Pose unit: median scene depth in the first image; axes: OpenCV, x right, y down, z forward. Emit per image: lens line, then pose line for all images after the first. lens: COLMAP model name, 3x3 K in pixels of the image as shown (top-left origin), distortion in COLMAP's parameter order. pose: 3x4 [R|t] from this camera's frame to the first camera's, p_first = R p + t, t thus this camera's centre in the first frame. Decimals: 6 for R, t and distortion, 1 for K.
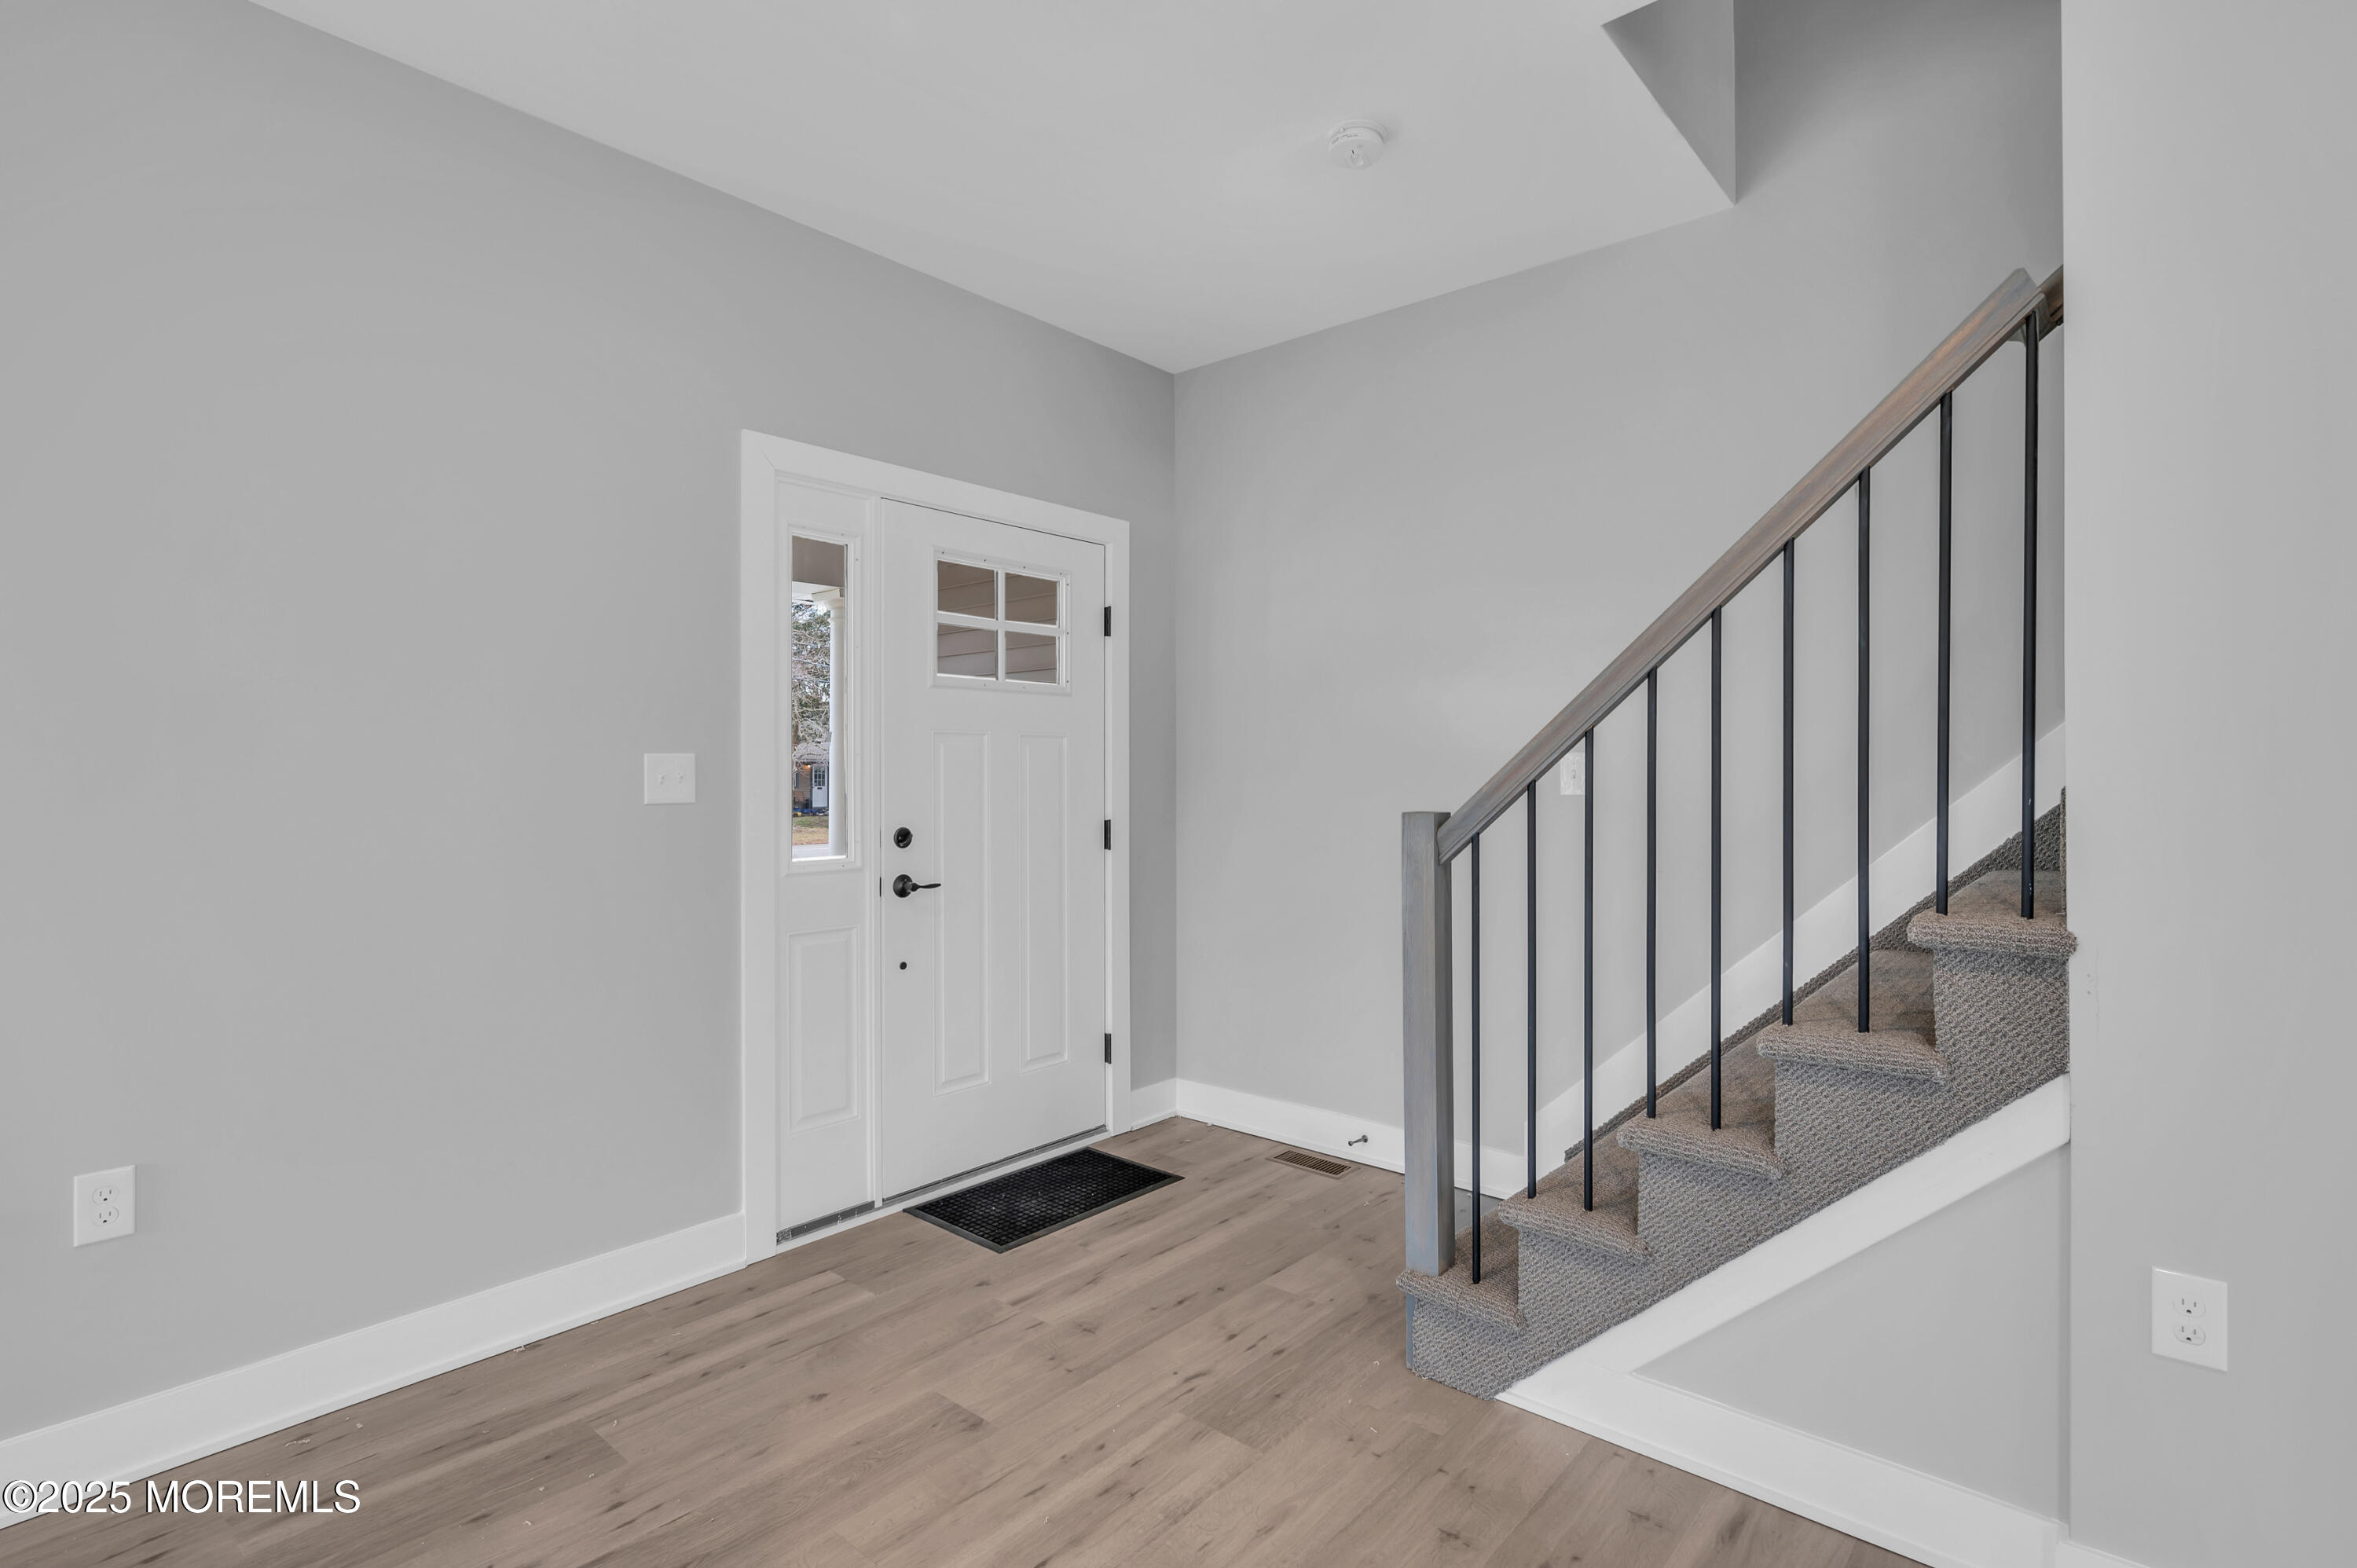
lens RADIAL K [[1140.7, 0, 1185.8], [0, 1140.7, 772.0], [0, 0, 1]] dist [-0.003868, 0.000653]
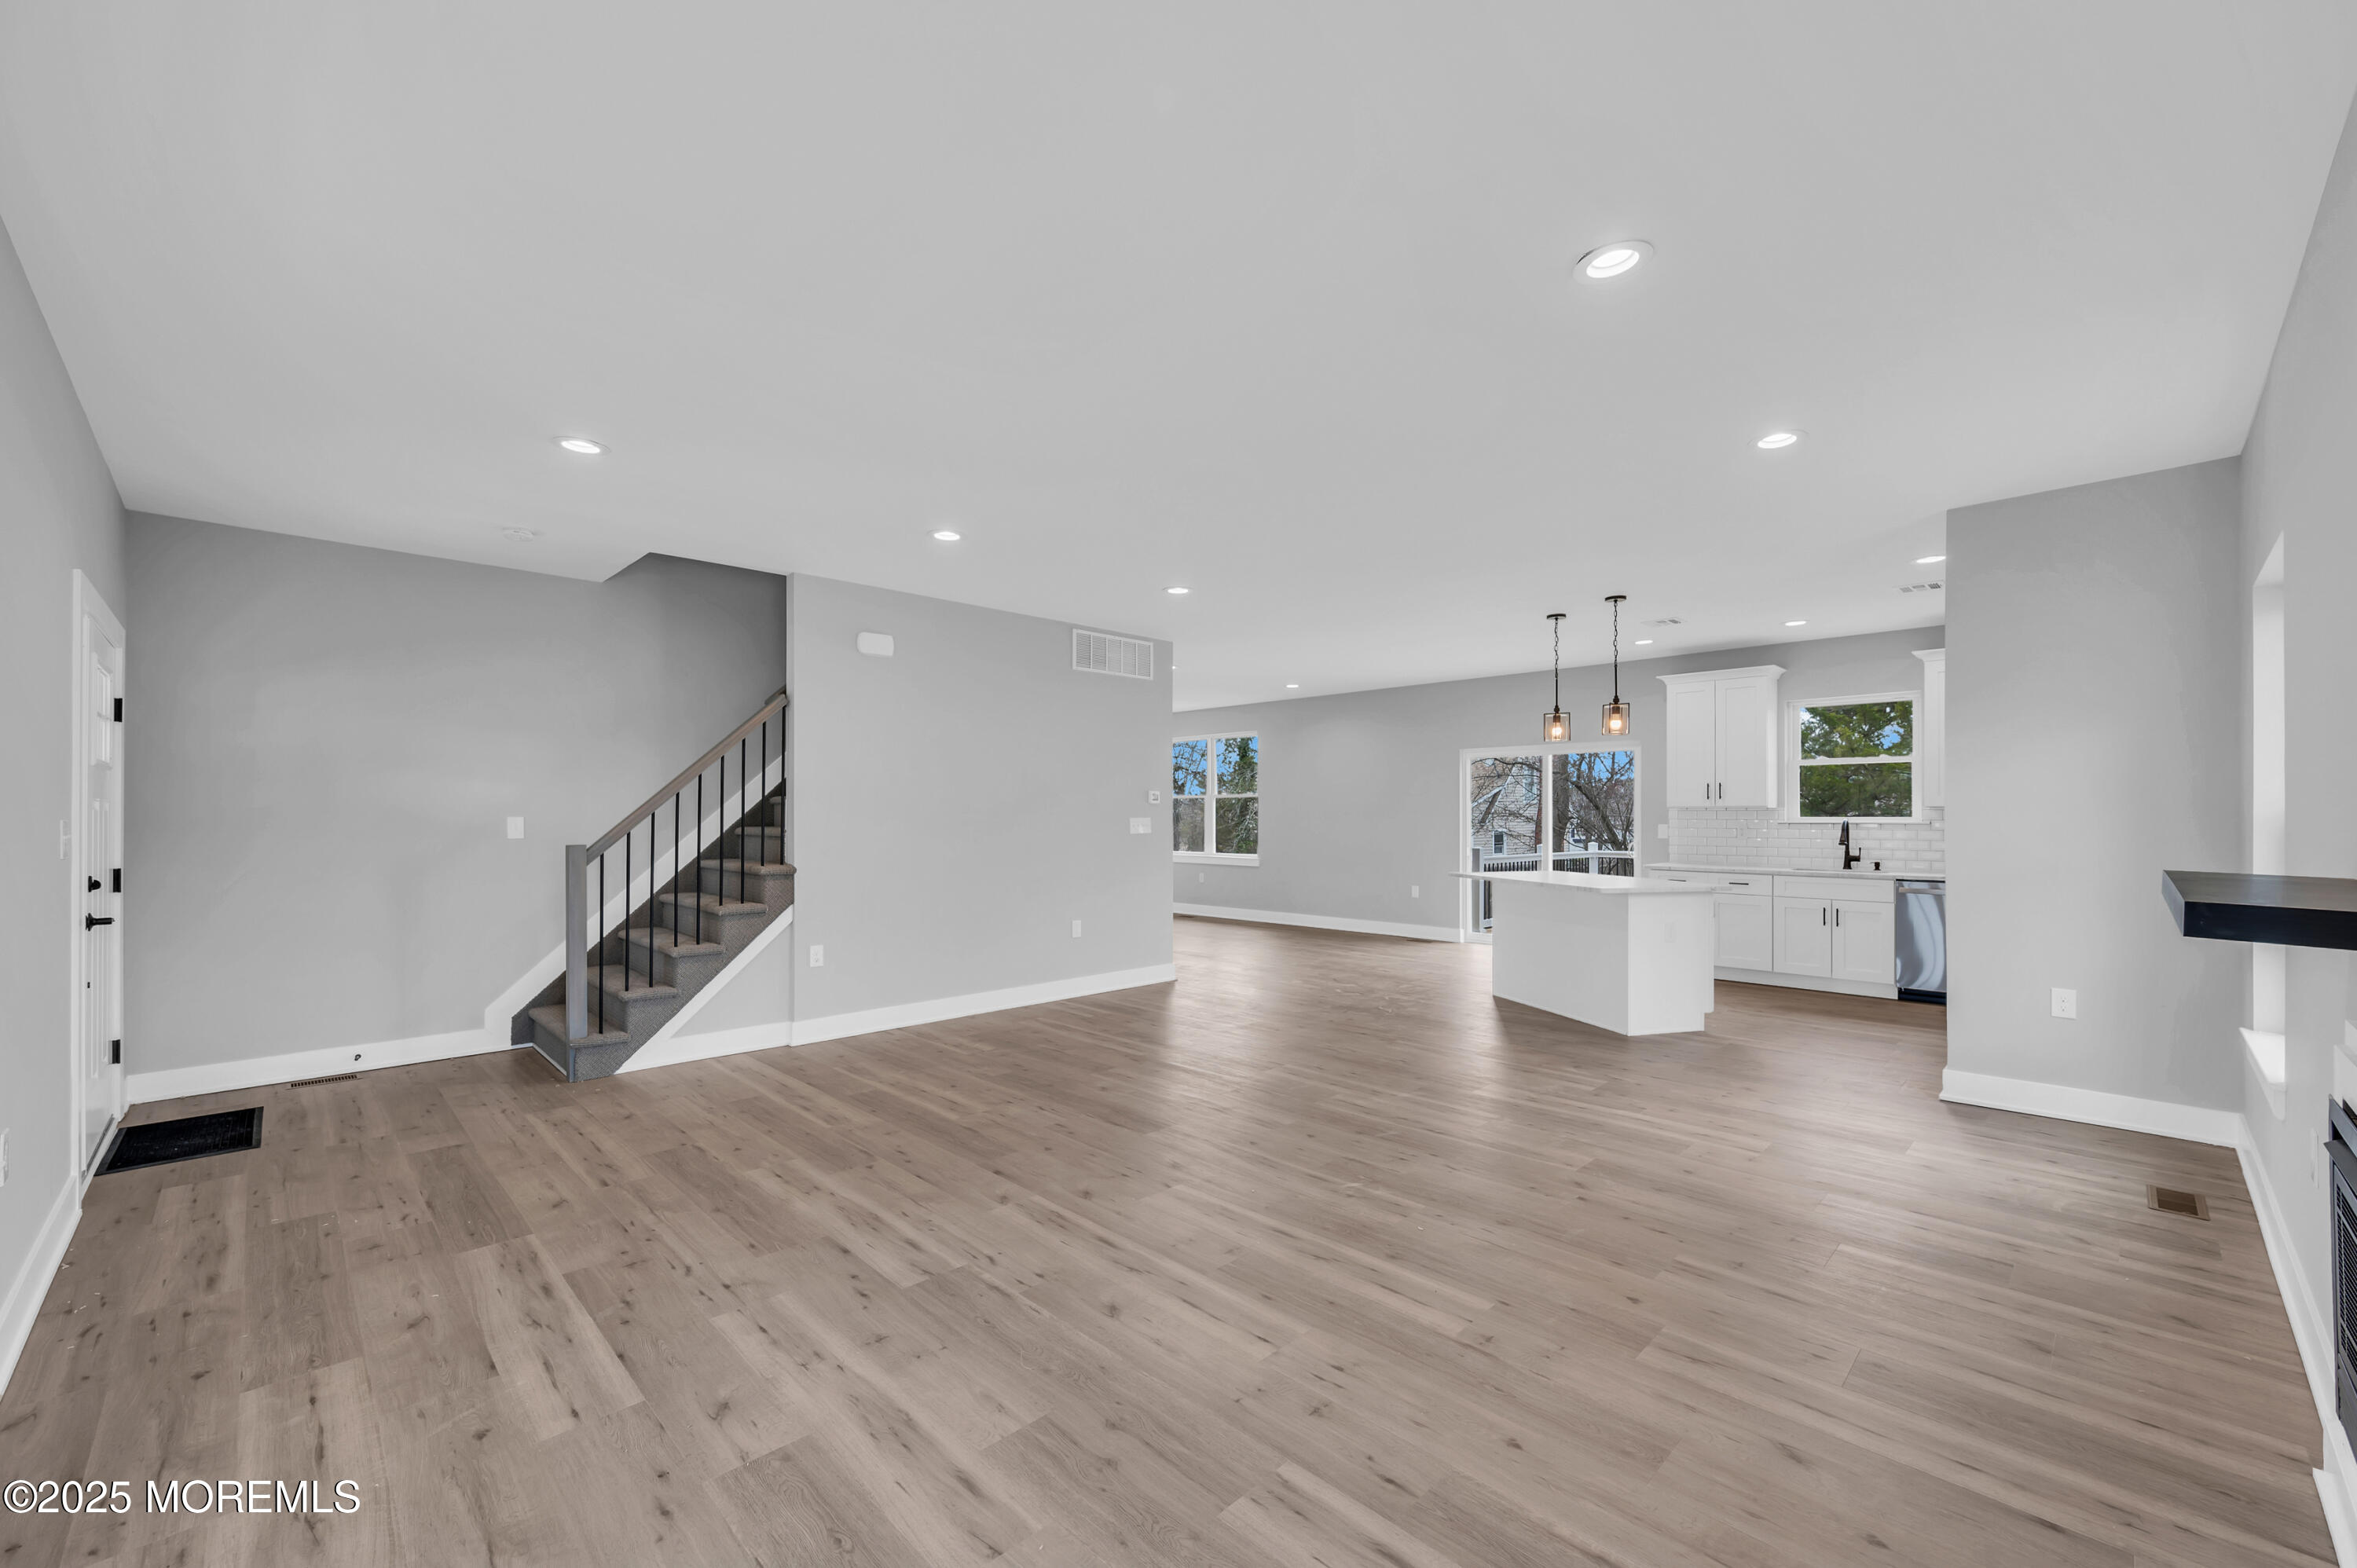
lens RADIAL K [[938.6, 0, 1177.0], [0, 938.6, 810.6], [0, 0, 1]] dist [-0.002484, -0.000179]
pose [[0.088026, 0.006584, 0.996096, -1.478588], [0.004237, 0.999967, -0.006984, -0.015702], [-0.996109, 0.004835, 0.087995, -0.379047]]
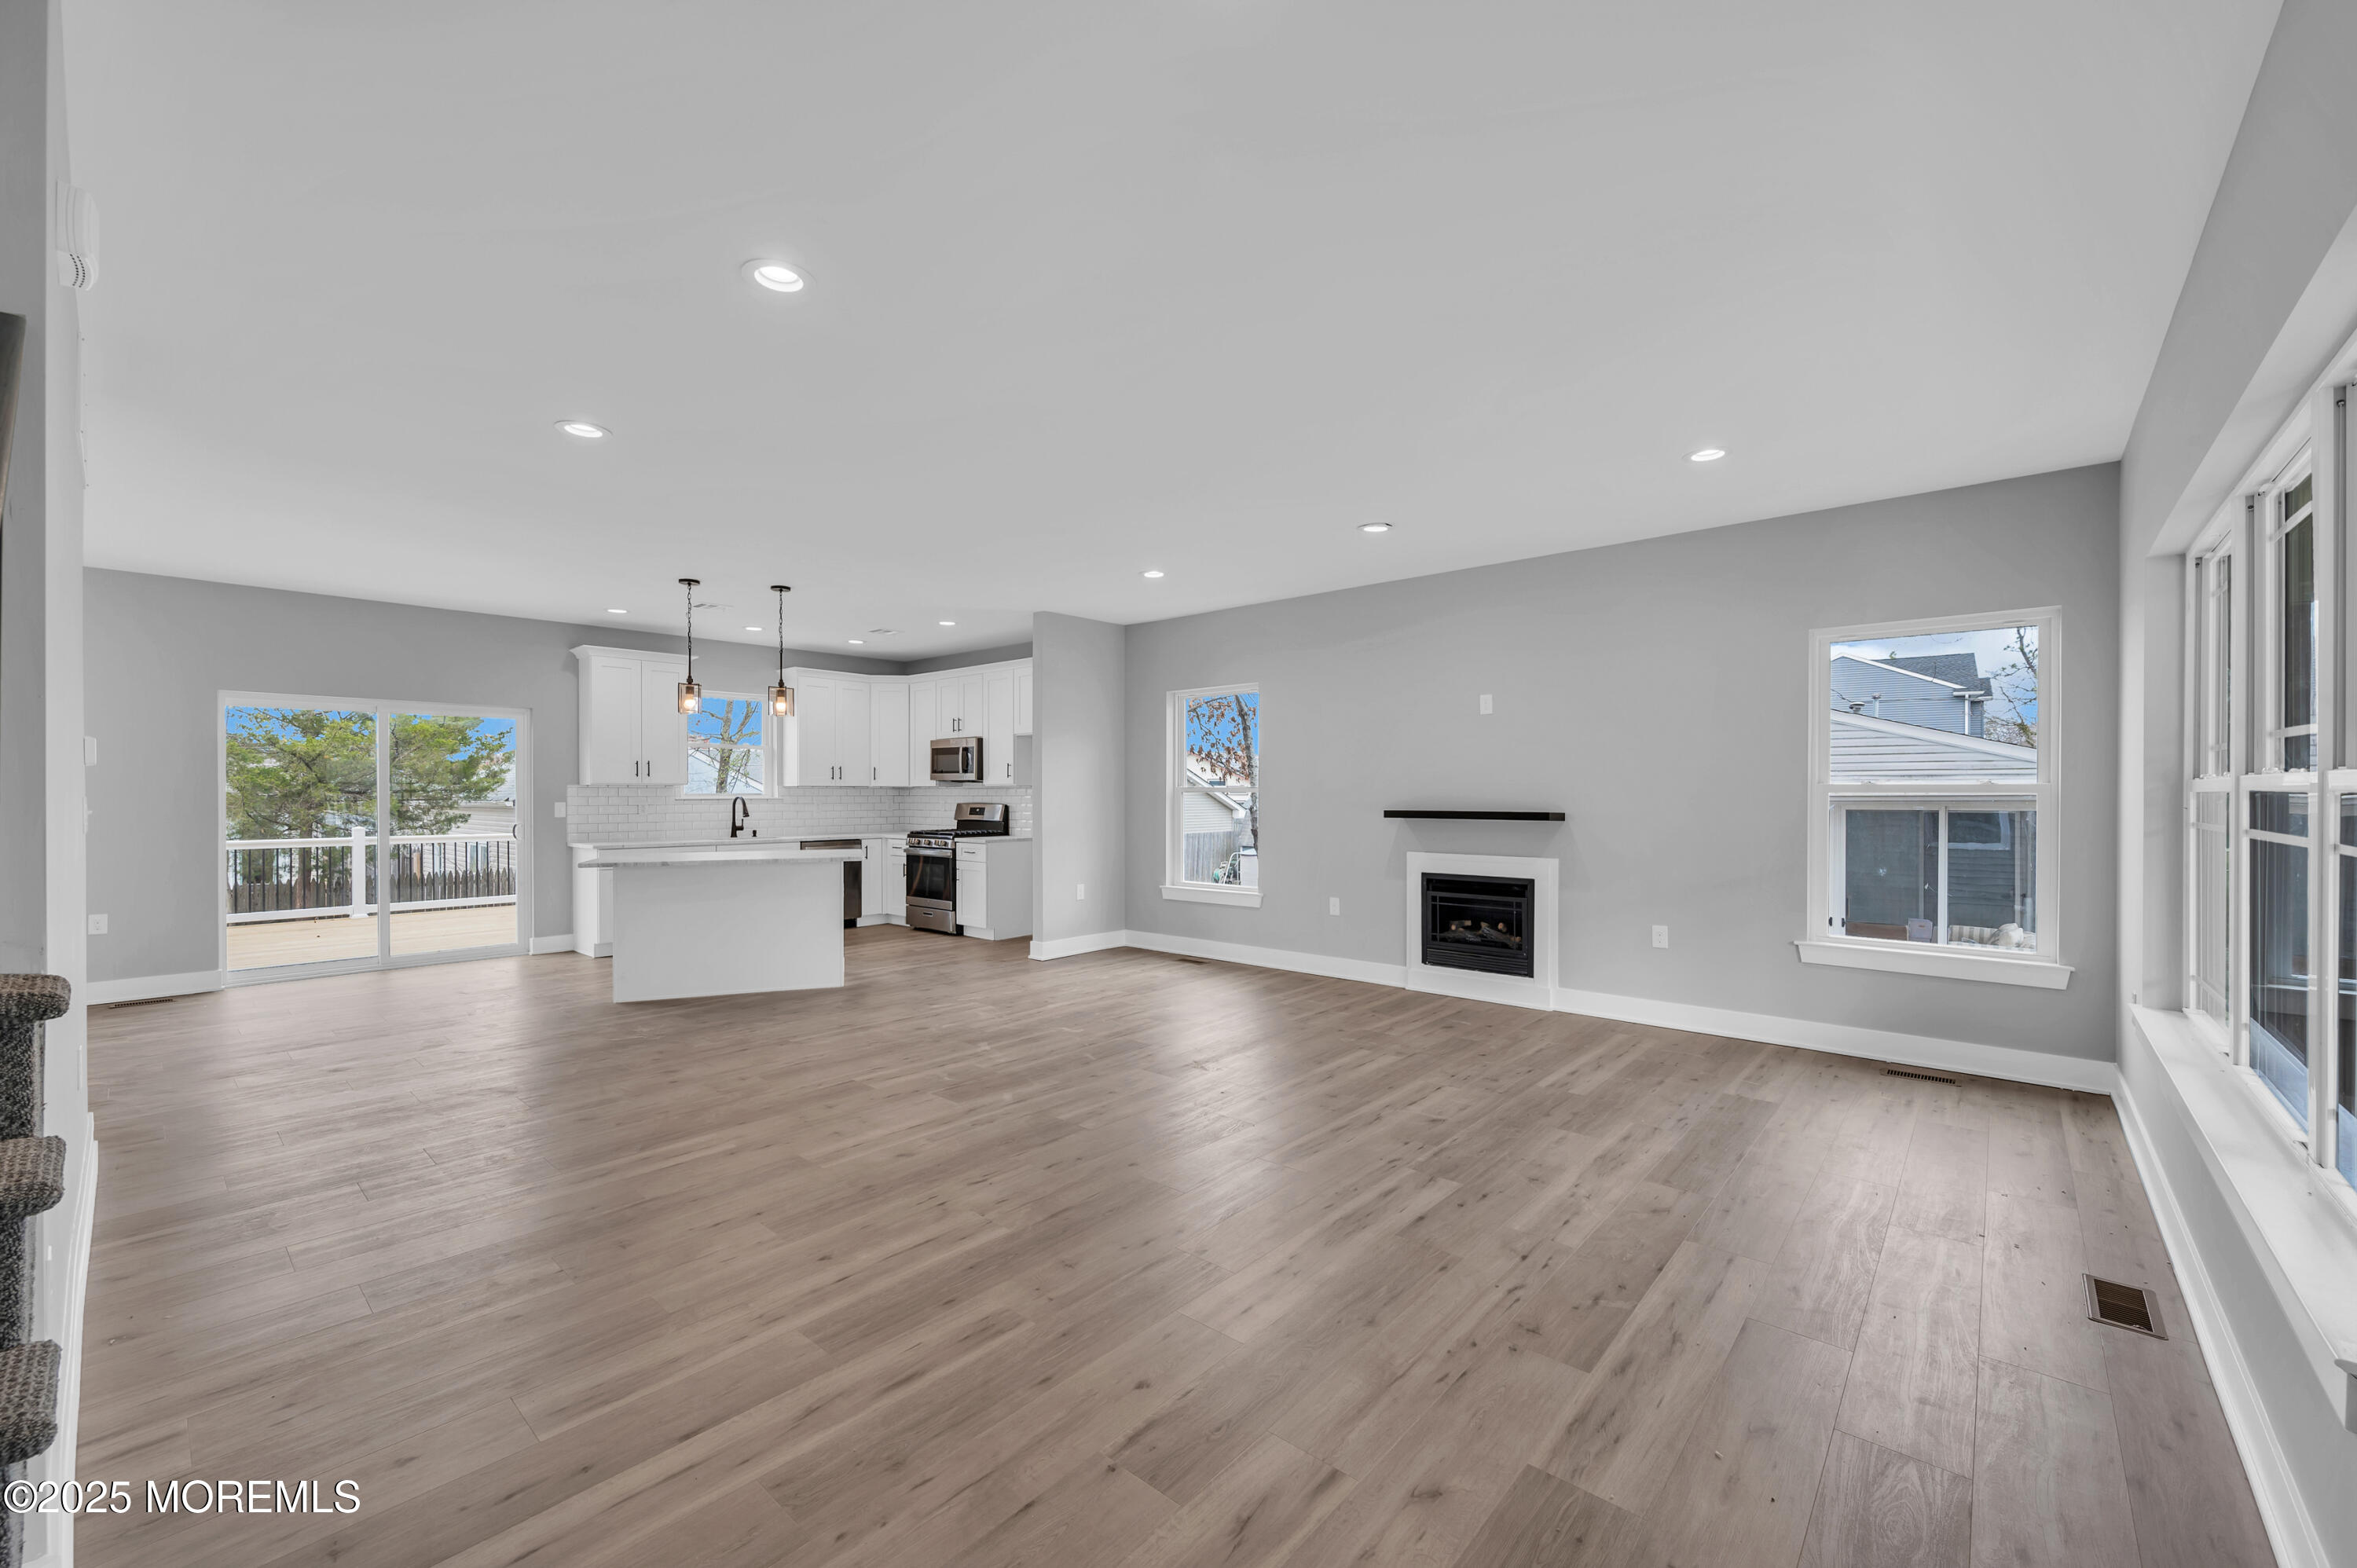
lens RADIAL K [[938.6, 0, 1193.1], [0, 938.6, 792.3], [0, 0, 1]] dist [-0.002484, -0.000179]
pose [[-0.999966, 0.003311, 0.007540, -0.181164], [0.003337, 0.999989, 0.003406, -0.017844], [-0.007528, 0.003431, -0.999966, 1.186190]]
